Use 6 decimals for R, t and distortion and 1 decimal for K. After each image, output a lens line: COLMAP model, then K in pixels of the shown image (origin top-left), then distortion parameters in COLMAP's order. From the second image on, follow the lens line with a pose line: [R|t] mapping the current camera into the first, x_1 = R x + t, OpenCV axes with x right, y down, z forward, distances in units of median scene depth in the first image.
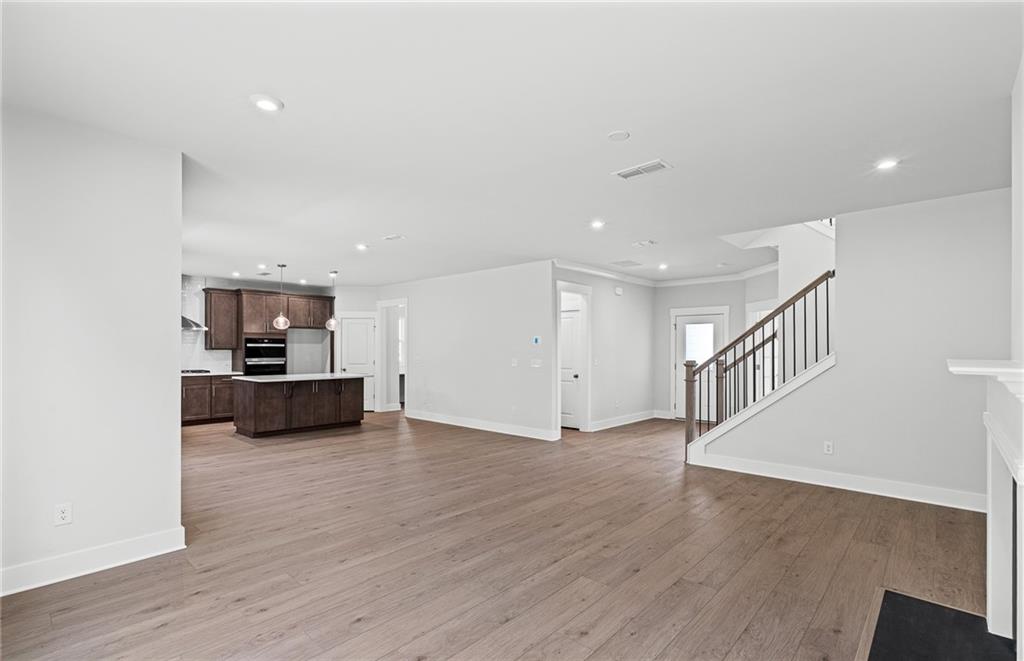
lens RADIAL K [[475.4, 0, 511.3], [0, 475.4, 342.1], [0, 0, 1]] dist [-0.003786, -0.000213]
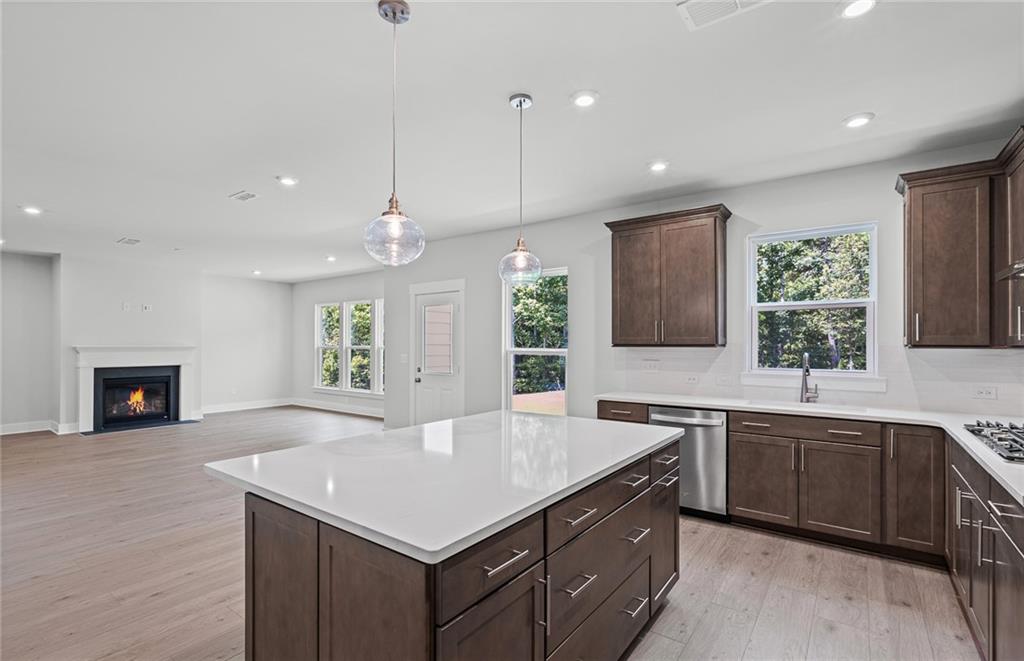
lens RADIAL K [[475.4, 0, 511.3], [0, 475.4, 342.1], [0, 0, 1]] dist [-0.003786, -0.000213]
pose [[-0.994837, -0.003085, -0.101436, -0.388557], [-0.001532, 0.999880, -0.015386, 0.015604], [0.101471, -0.015151, -0.994723, 1.177486]]
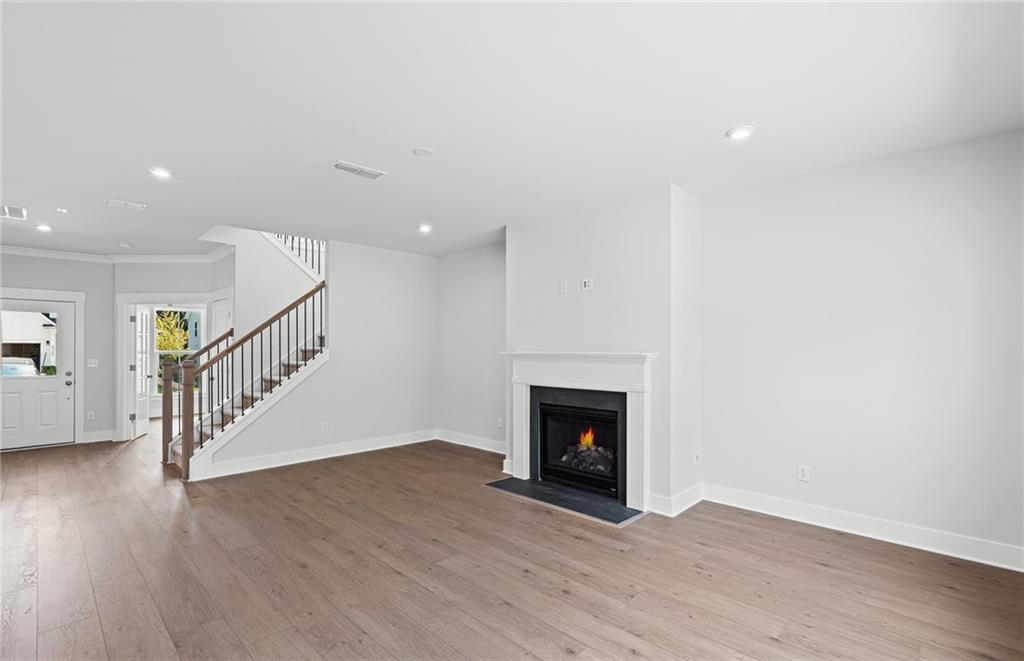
lens RADIAL K [[466.5, 0, 504.6], [0, 466.5, 337.8], [0, 0, 1]] dist [0.008171, -0.000070]
pose [[0.048581, 0.016637, 0.998681, -0.291591], [-0.012453, 0.999794, -0.016049, 0.002855], [-0.998742, -0.011657, 0.048778, 0.264154]]
